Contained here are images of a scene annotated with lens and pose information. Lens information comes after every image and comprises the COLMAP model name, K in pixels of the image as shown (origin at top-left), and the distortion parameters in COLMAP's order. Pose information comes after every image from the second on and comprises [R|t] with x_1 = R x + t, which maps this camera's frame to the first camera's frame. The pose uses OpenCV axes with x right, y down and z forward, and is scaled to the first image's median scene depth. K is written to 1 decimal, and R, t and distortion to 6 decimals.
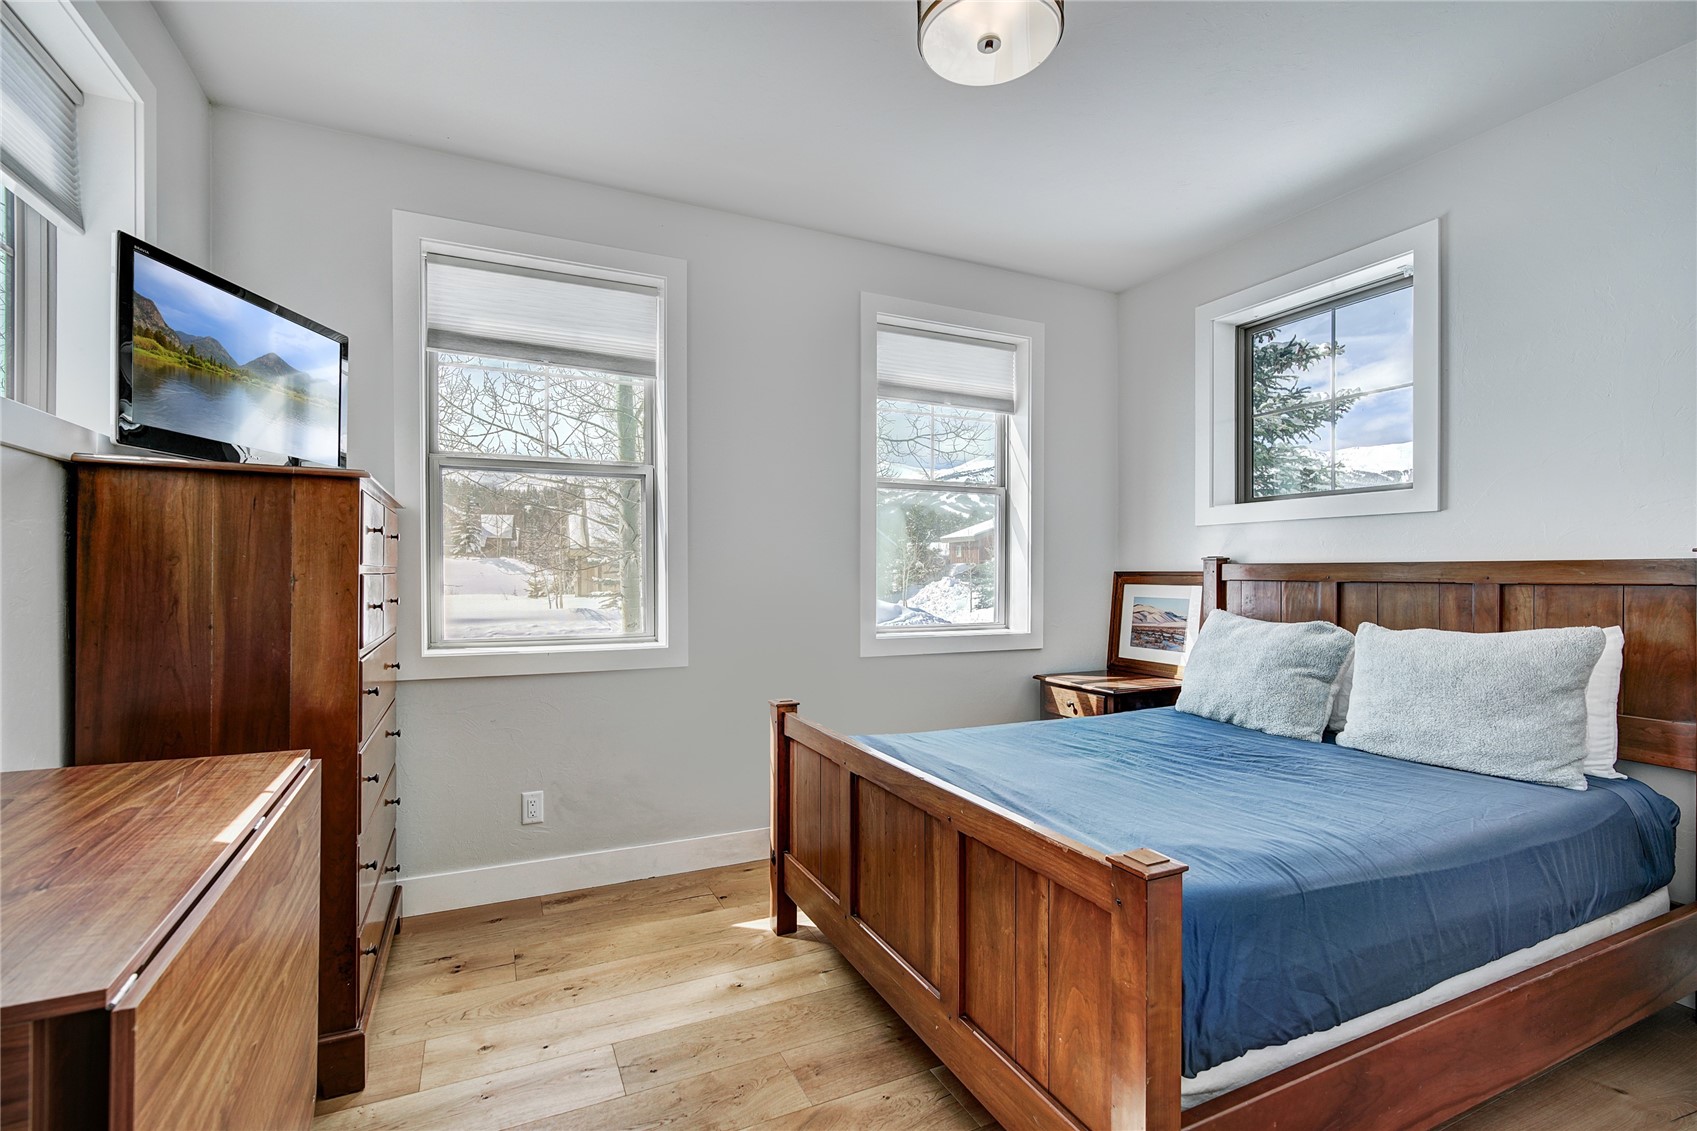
lens RADIAL K [[767.6, 0, 848.3], [0, 767.6, 565.7], [0, 0, 1]] dist [-0.011333, 0.003155]
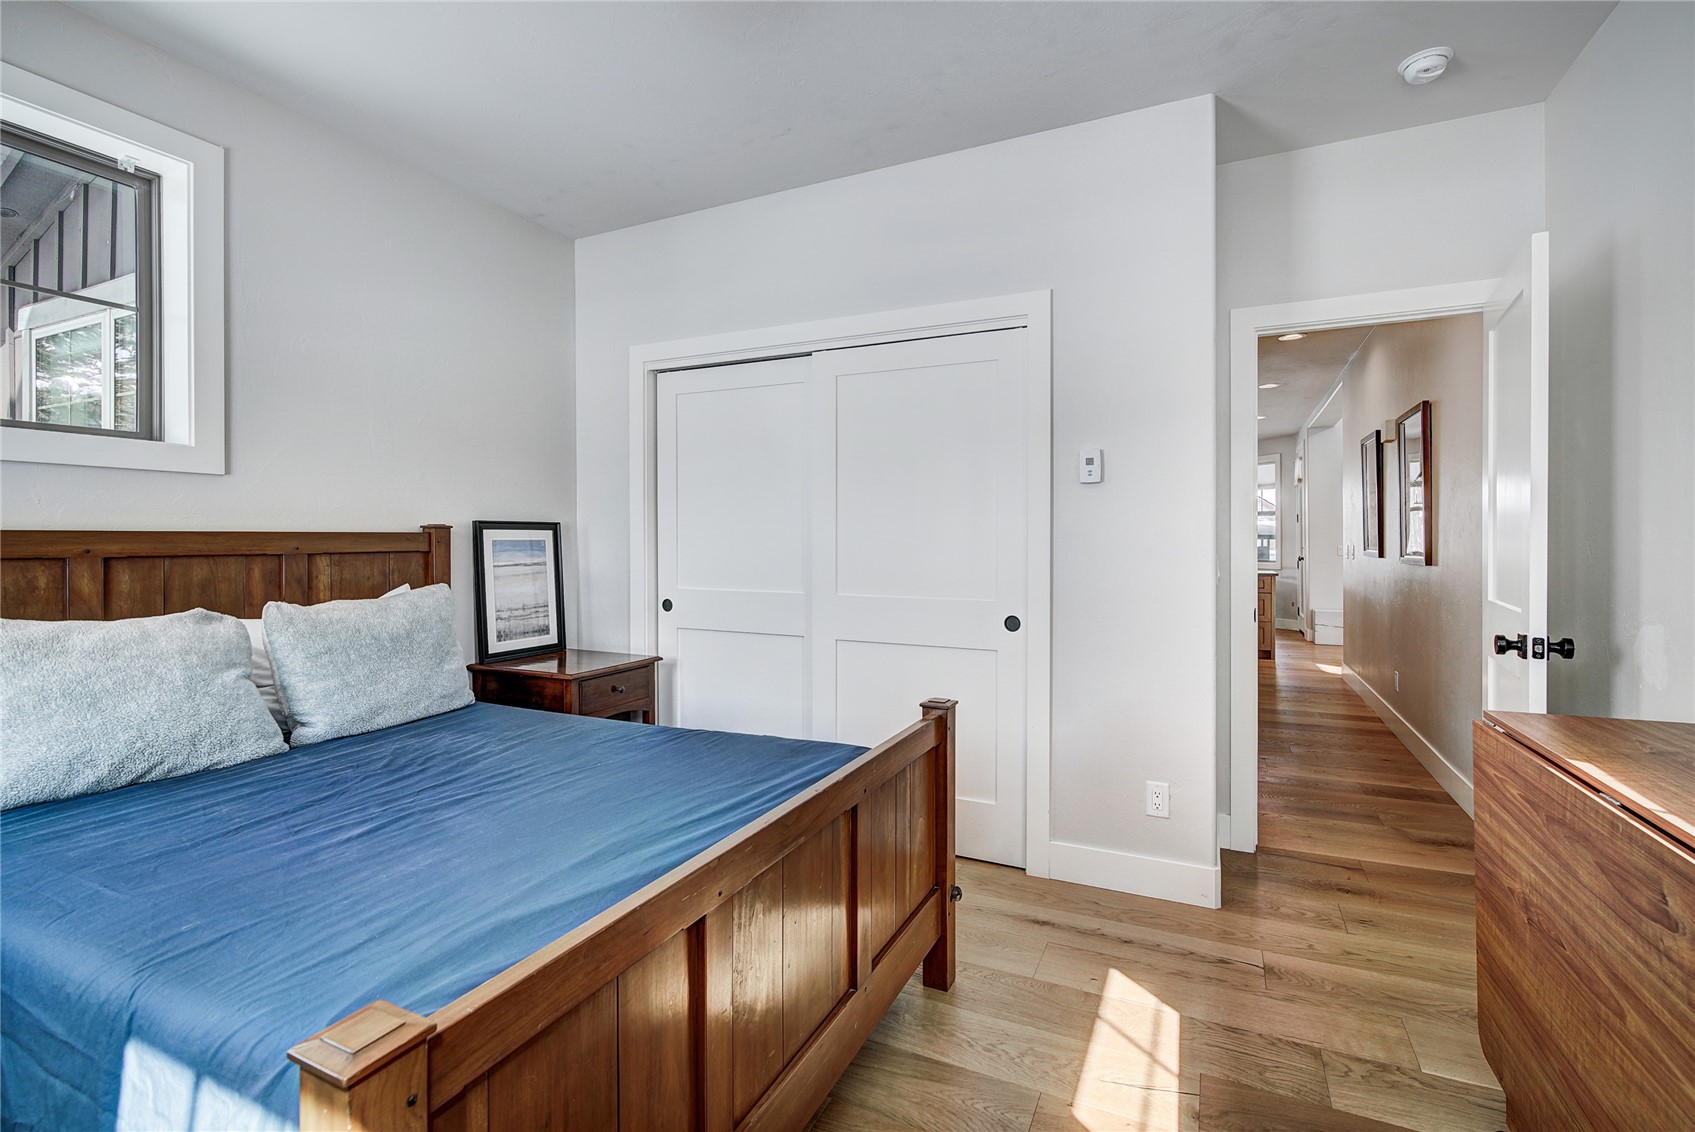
lens RADIAL K [[766.7, 0, 850.6], [0, 766.7, 549.6], [0, 0, 1]] dist [-0.011333, 0.003155]
pose [[-0.633631, -0.009649, 0.773575, -0.385710], [-0.000965, 0.999931, 0.011682, 0.004616], [-0.773635, 0.006656, -0.633597, 1.005681]]
